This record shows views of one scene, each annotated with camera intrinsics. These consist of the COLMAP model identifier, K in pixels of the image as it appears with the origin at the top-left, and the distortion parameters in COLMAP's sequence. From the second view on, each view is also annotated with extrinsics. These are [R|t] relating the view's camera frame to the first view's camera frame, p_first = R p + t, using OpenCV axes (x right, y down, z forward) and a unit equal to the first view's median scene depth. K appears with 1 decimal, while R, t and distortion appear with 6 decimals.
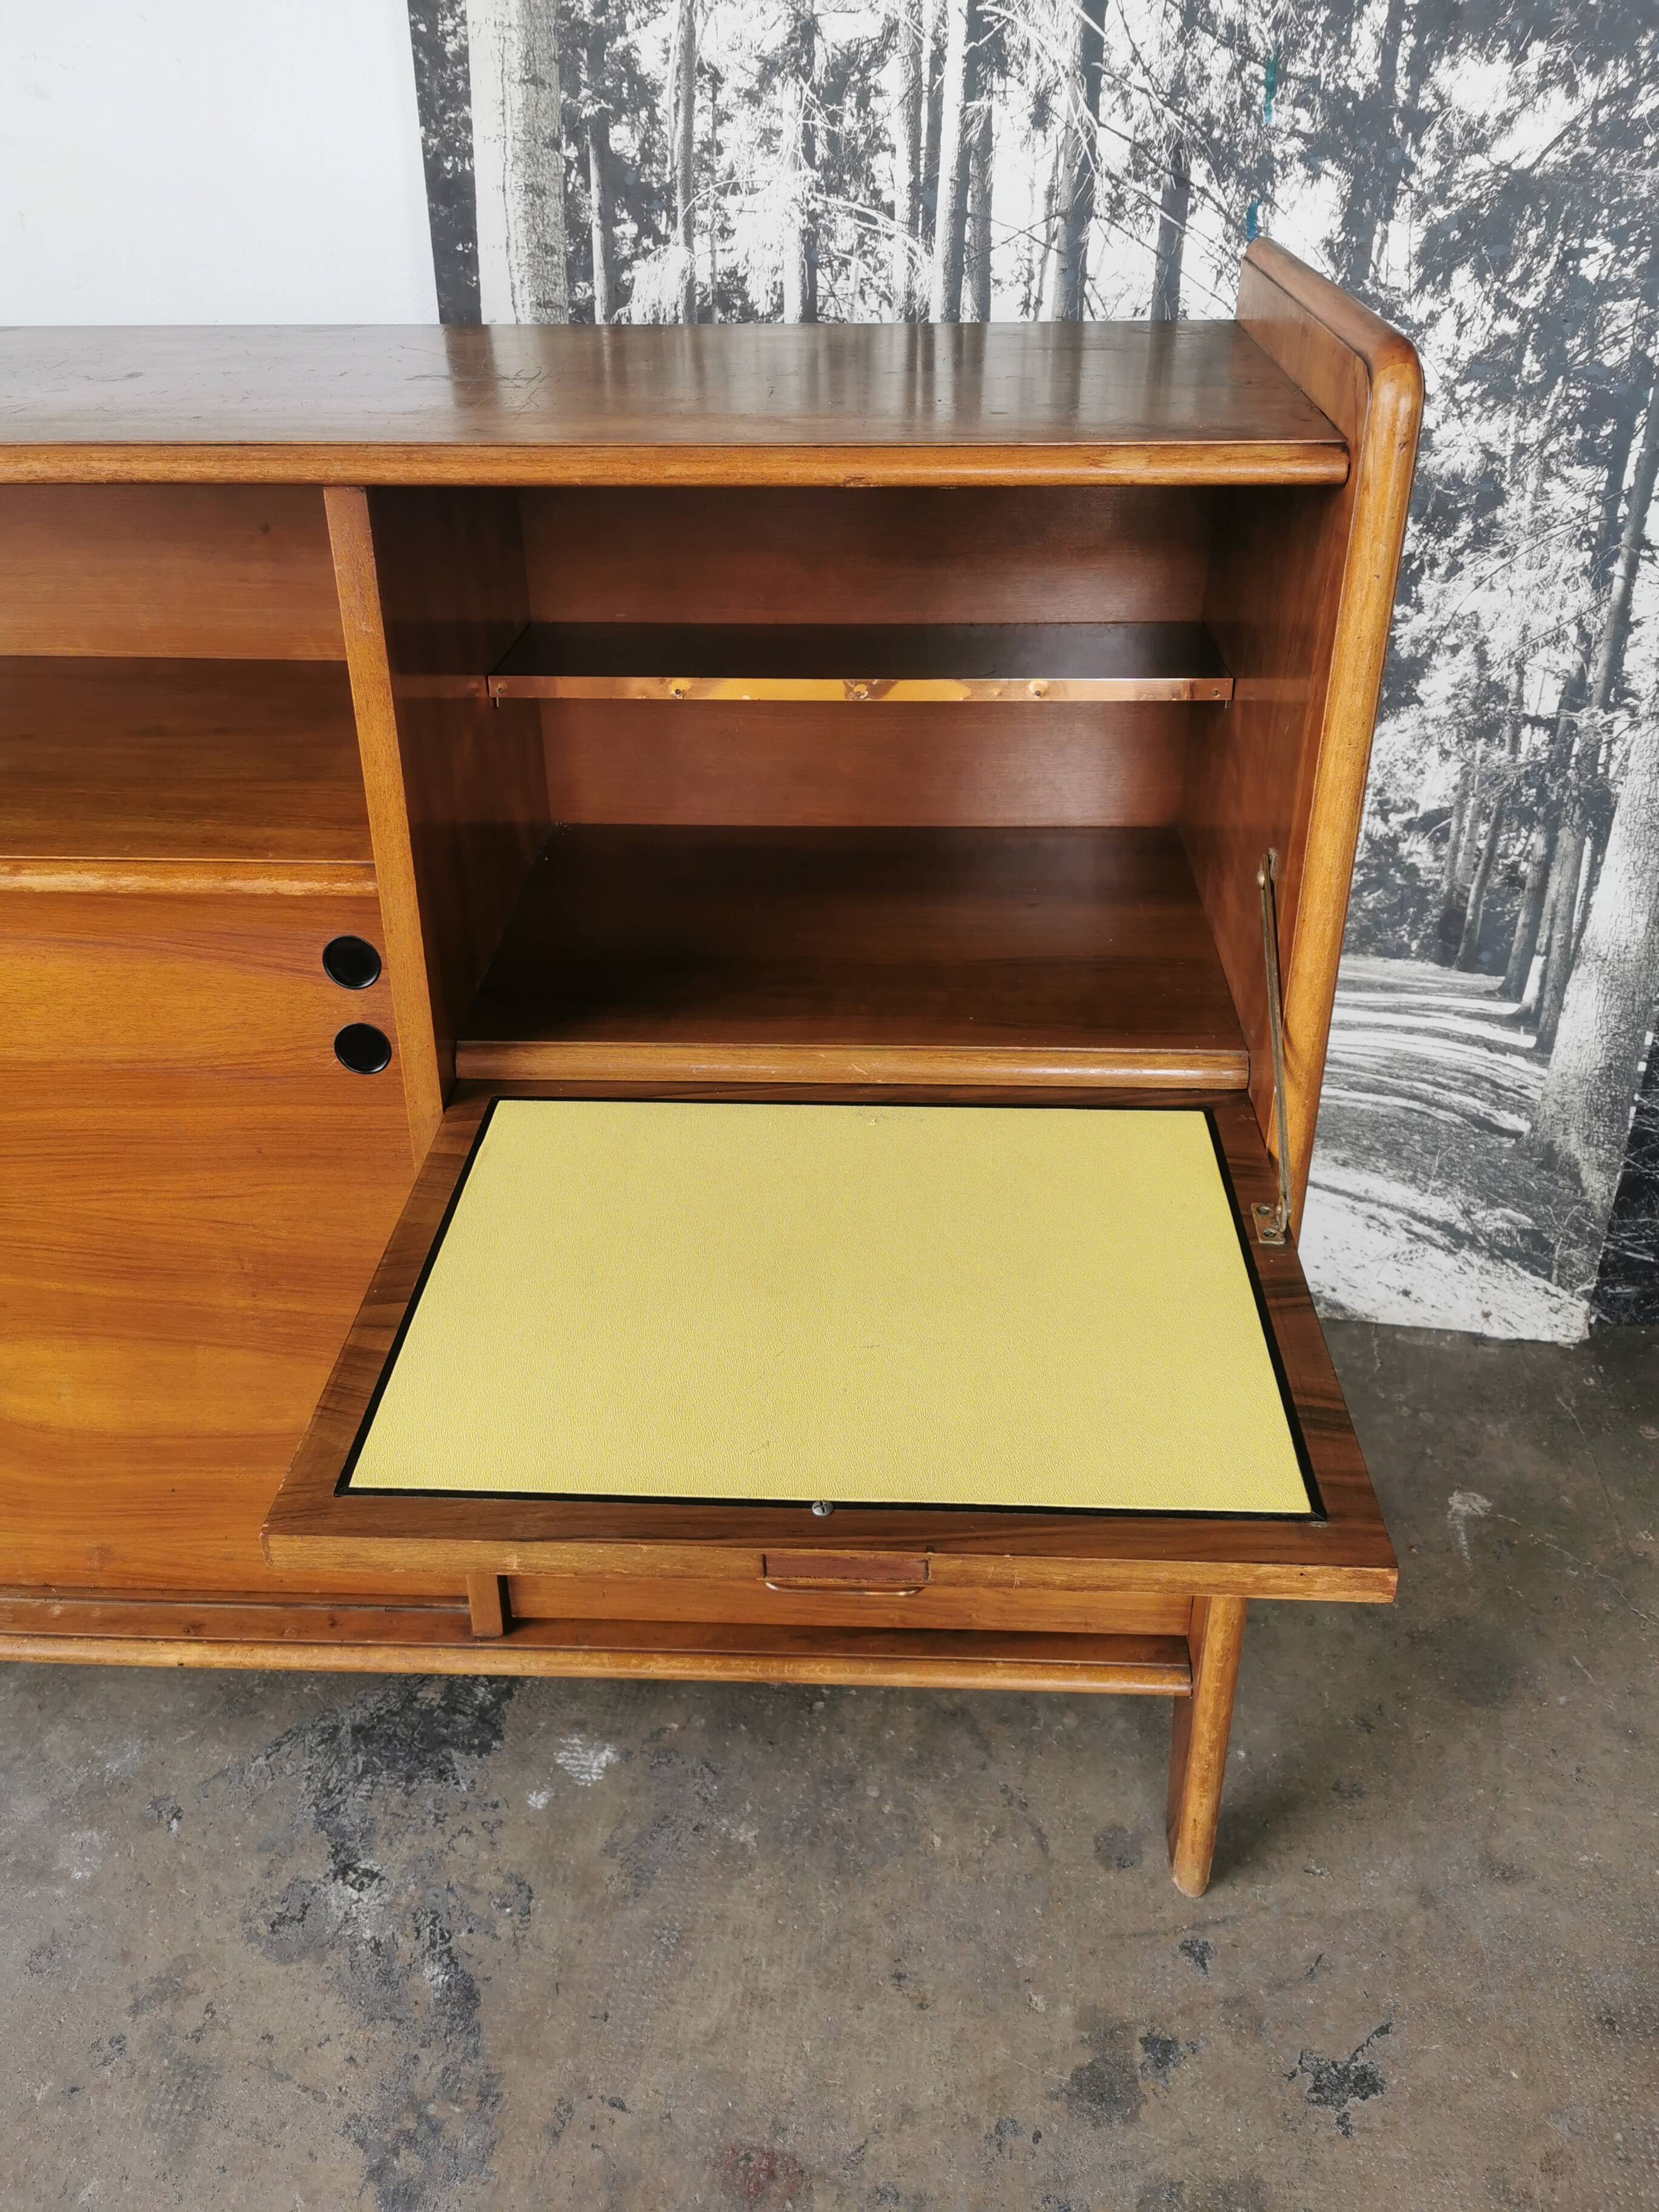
lens RADIAL K [[1692.8, 0, 828.0], [0, 1692.8, 1087.1], [0, 0, 1]] dist [0.094911, -0.160756]
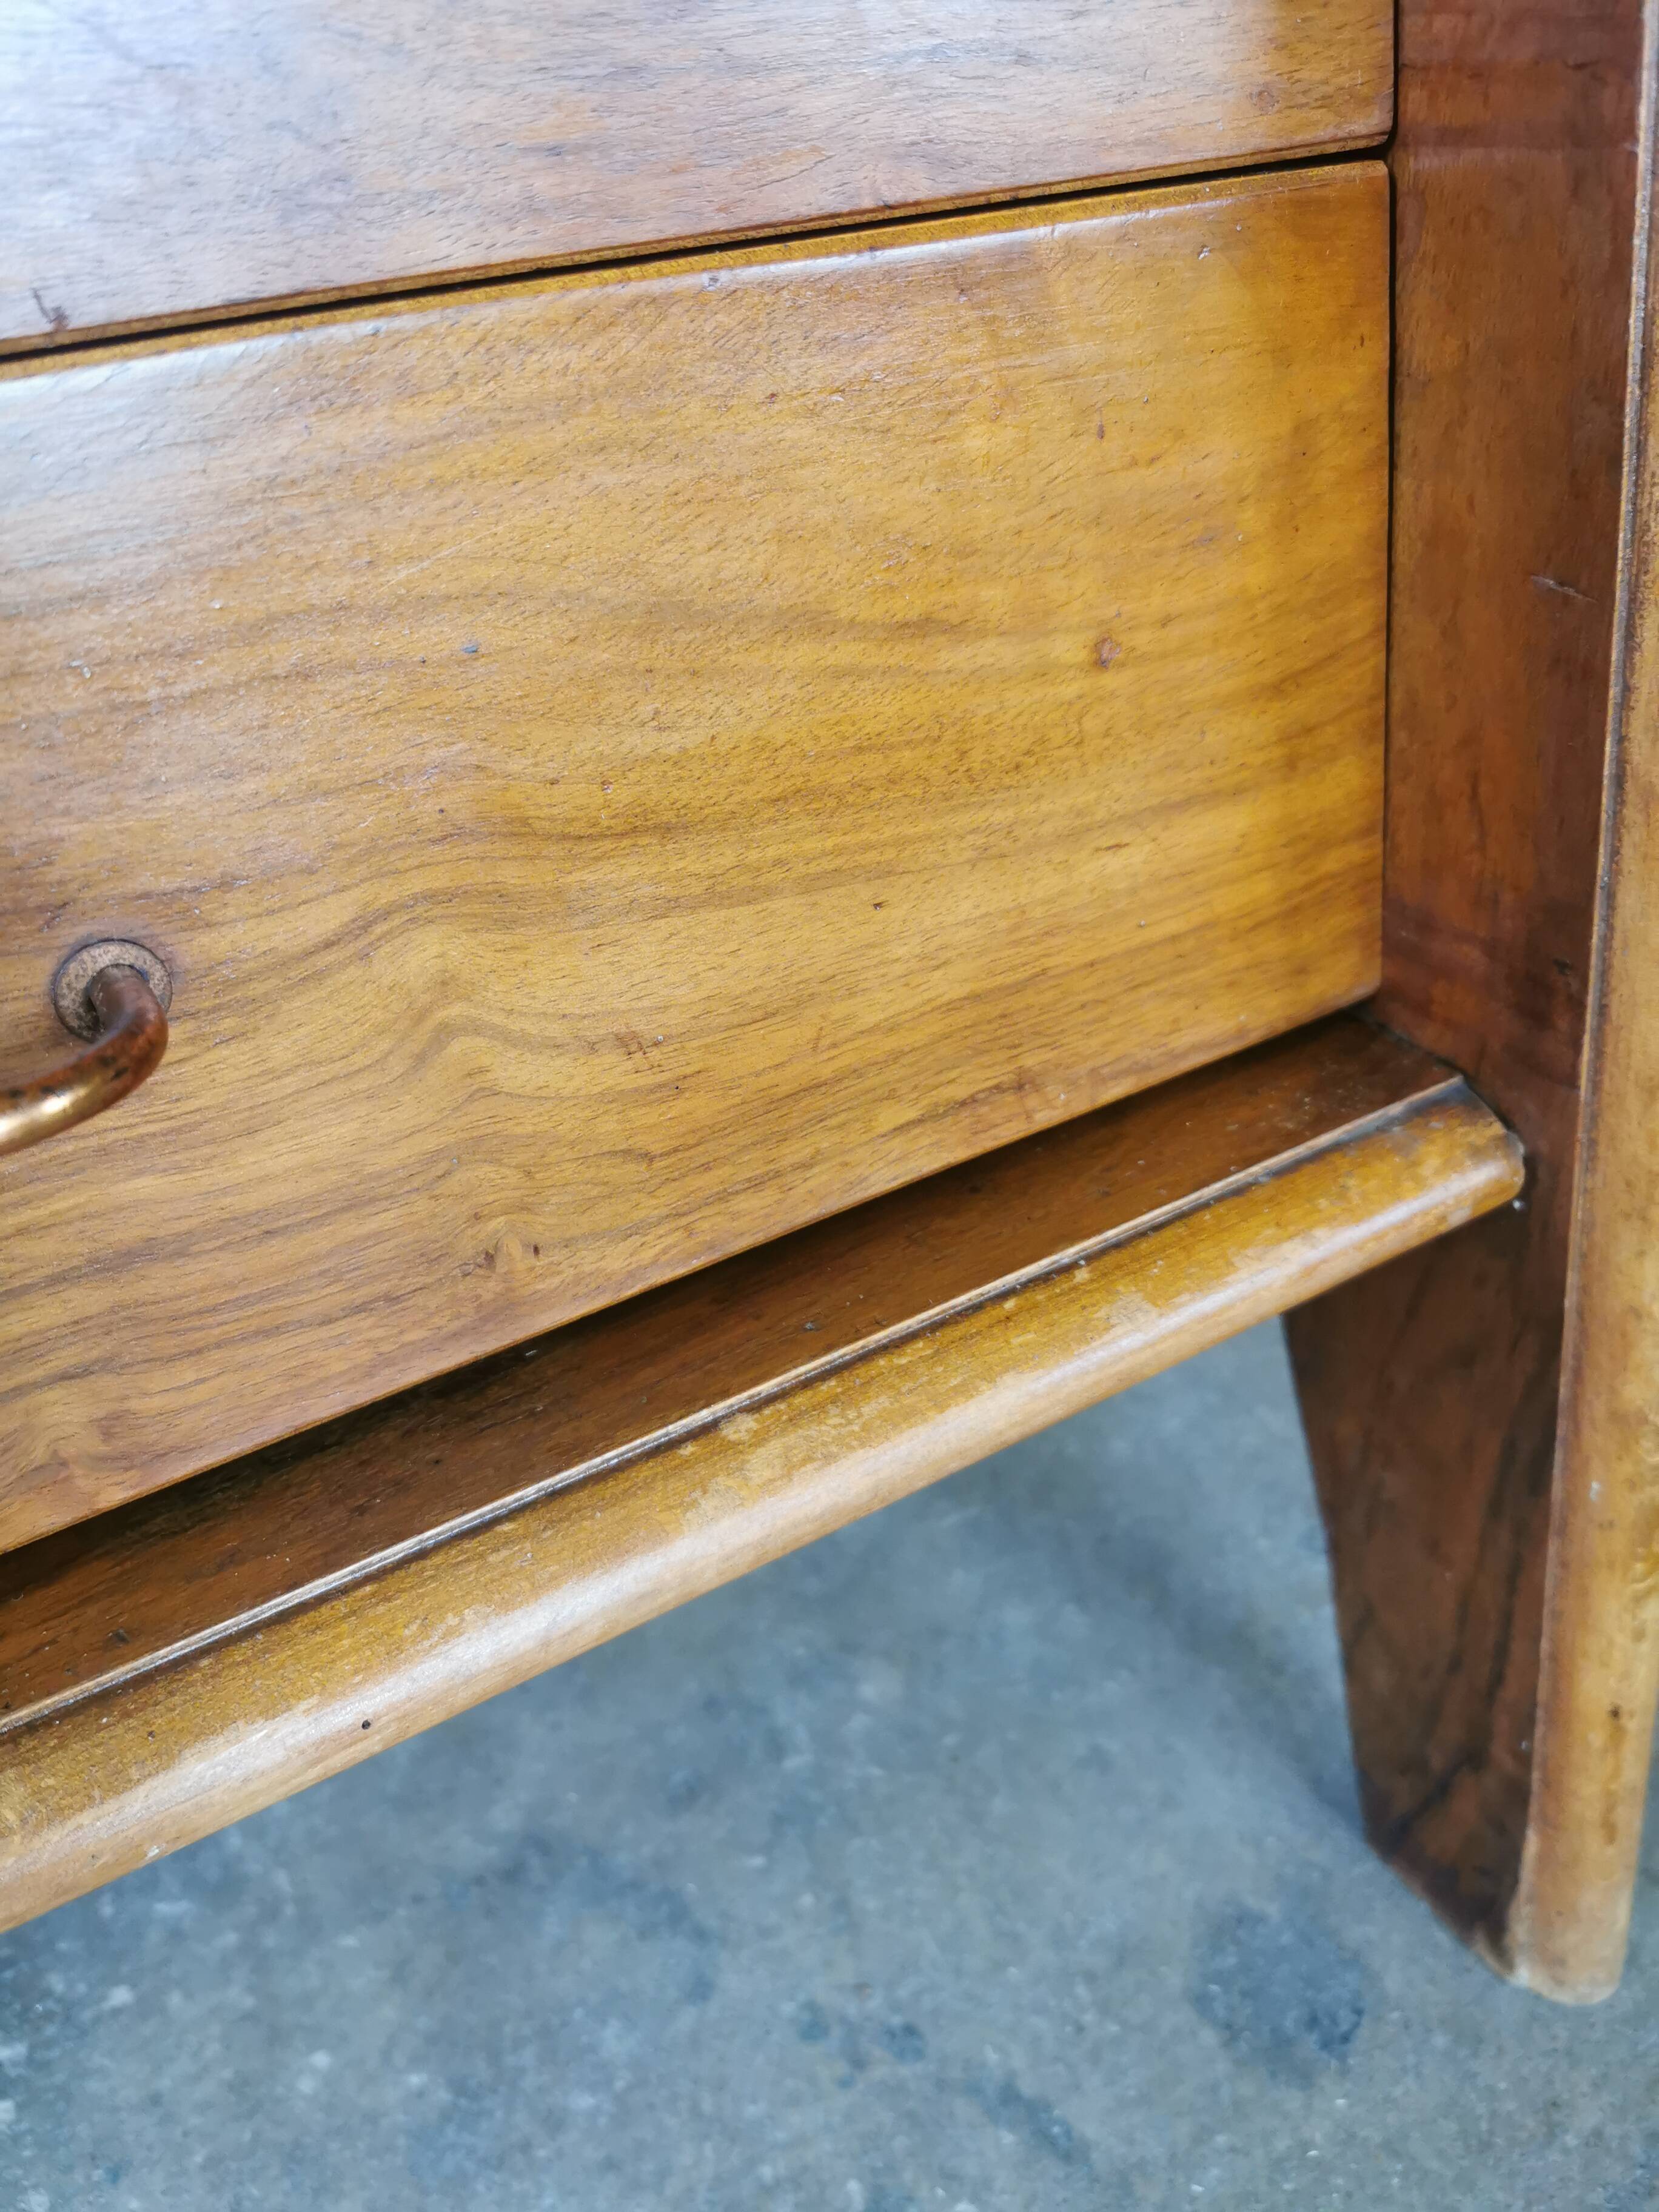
lens RADIAL K [[1758.1, 0, 825.6], [0, 1758.1, 1103.8], [0, 0, 1]] dist [0.028819, -0.098136]
pose [[0.836335, -0.328077, 0.439215, 0.033110], [0.352123, 0.935526, 0.028303, 0.268796], [-0.420183, 0.130987, 0.897936, 0.729878]]
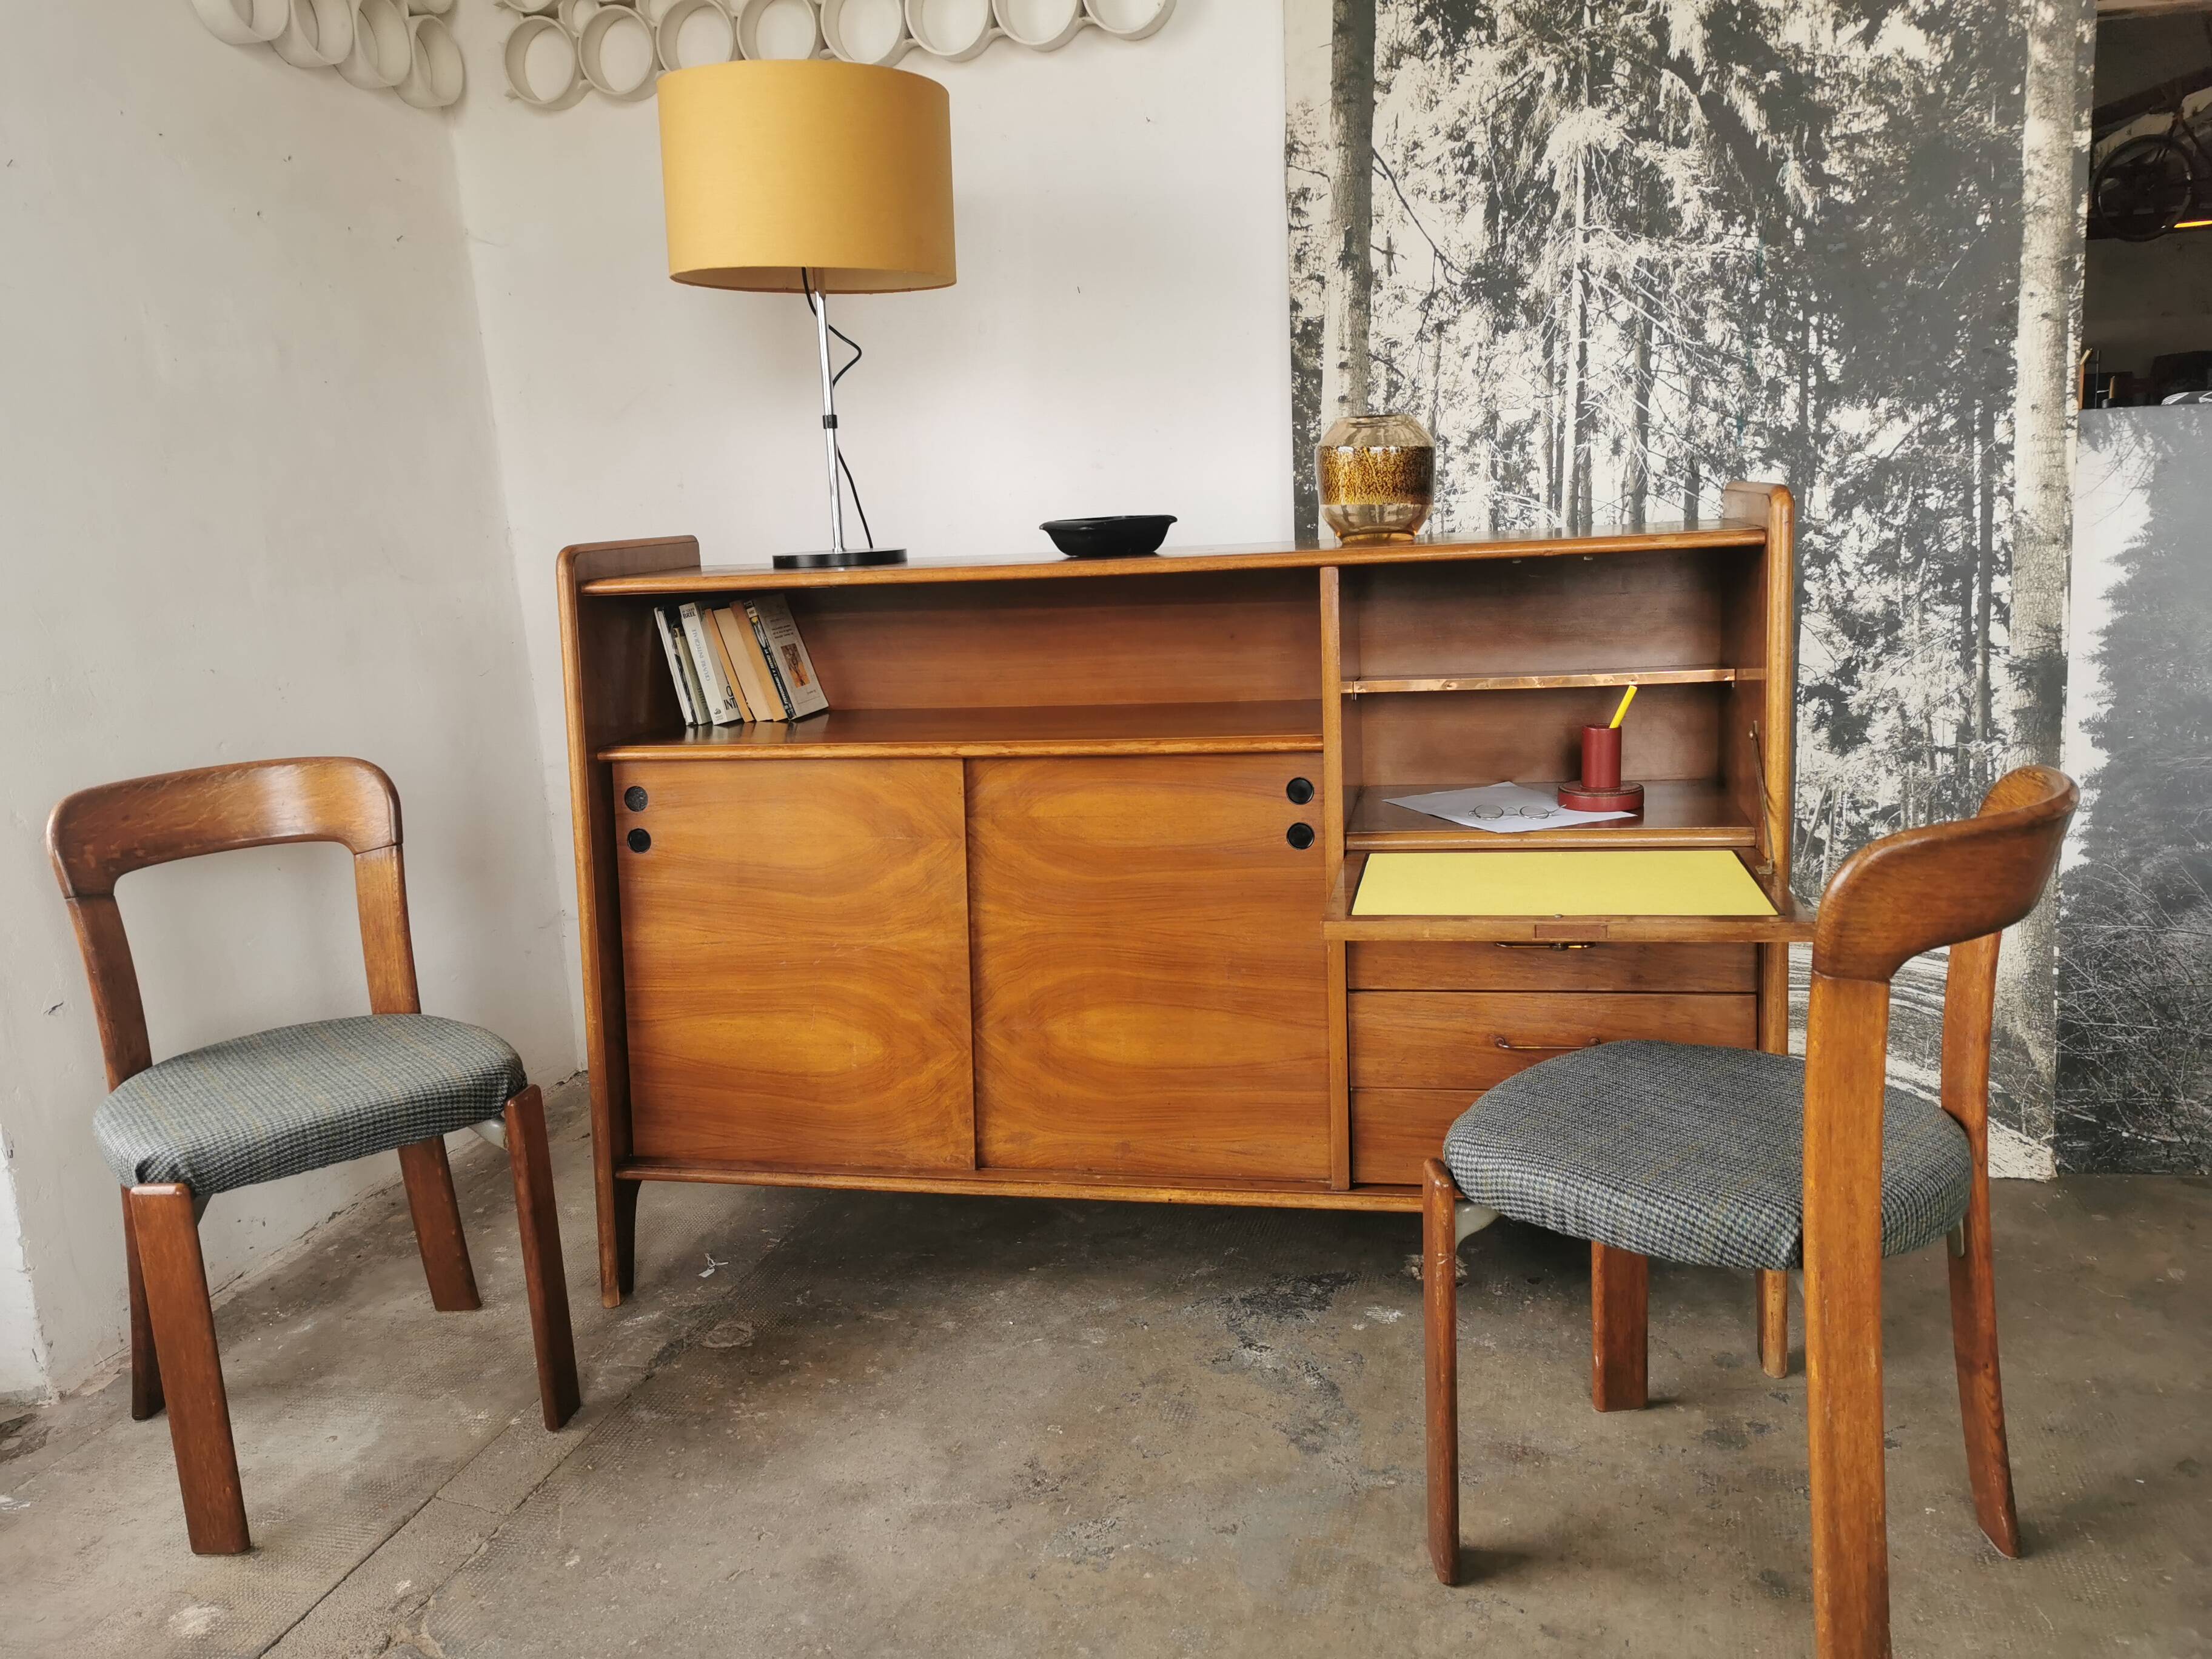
lens RADIAL K [[1692.8, 0, 1095.8], [0, 1692.8, 821.3], [0, 0, 1]] dist [0.094911, -0.160756]
pose [[0.984191, -0.010569, -0.176793, -0.118902], [-0.053907, 0.932981, -0.355865, 0.548801], [0.168706, 0.359770, 0.917662, -0.727631]]
